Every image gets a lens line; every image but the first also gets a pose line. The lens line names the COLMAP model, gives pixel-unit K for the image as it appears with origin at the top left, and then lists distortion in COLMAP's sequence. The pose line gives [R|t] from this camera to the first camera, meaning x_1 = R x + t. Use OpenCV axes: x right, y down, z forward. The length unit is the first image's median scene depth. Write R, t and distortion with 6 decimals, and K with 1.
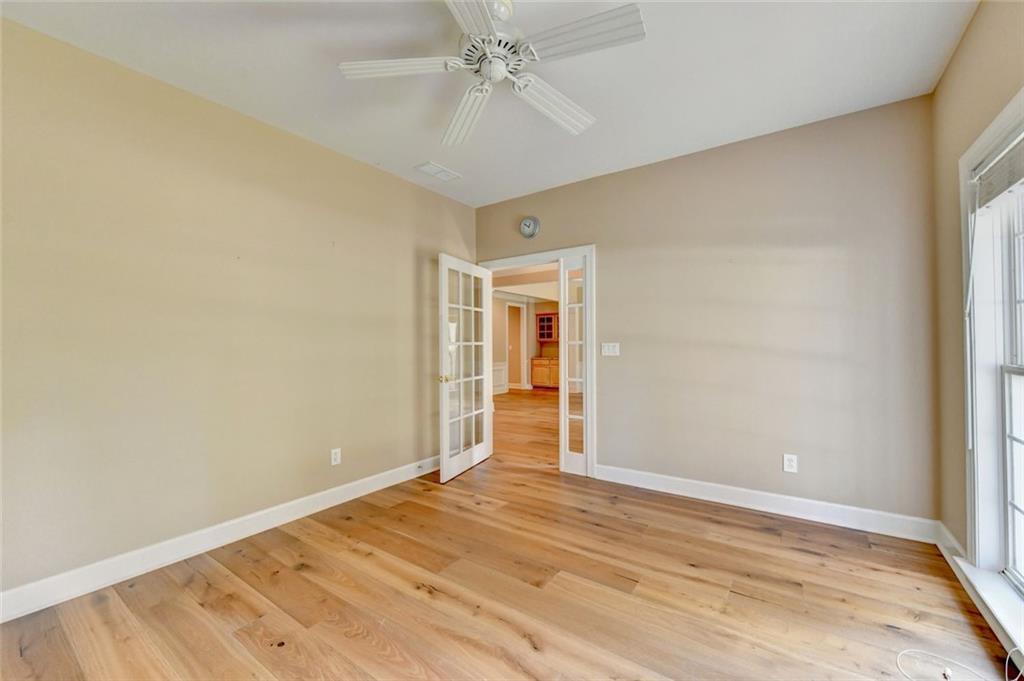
lens RADIAL K [[409.4, 0, 517.6], [0, 409.4, 341.3], [0, 0, 1]] dist [-0.006497, -0.000202]
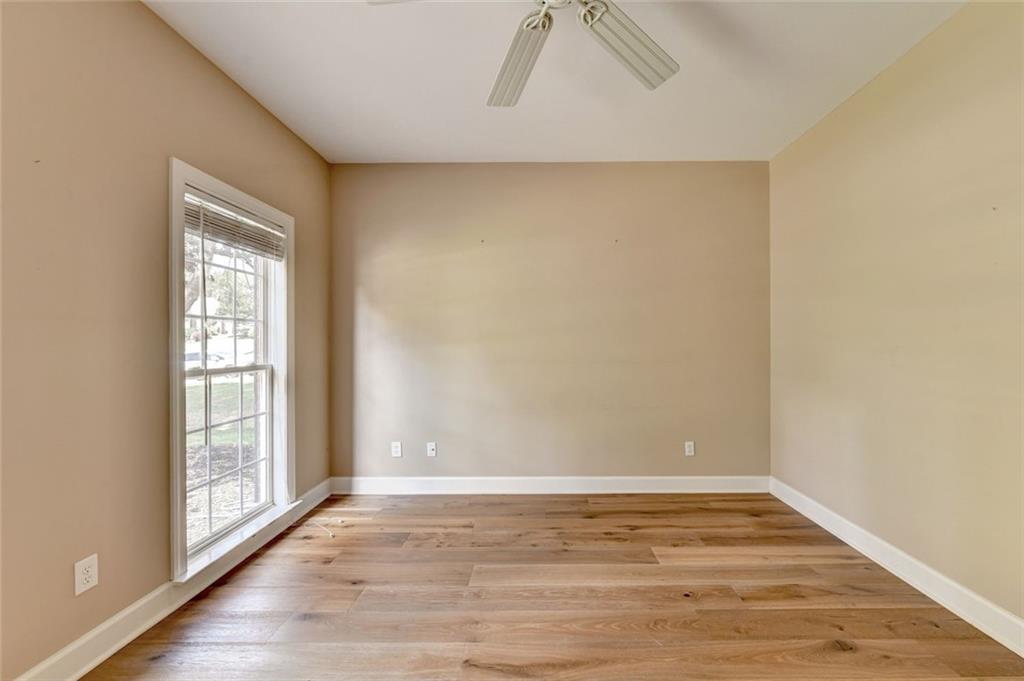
lens RADIAL K [[409.4, 0, 517.6], [0, 409.4, 341.3], [0, 0, 1]] dist [-0.006497, -0.000202]
pose [[-0.844375, 0.006825, -0.535709, 0.411337], [0.012221, 0.999904, -0.006524, 0.013666], [0.535613, -0.012056, -0.844377, 1.572454]]
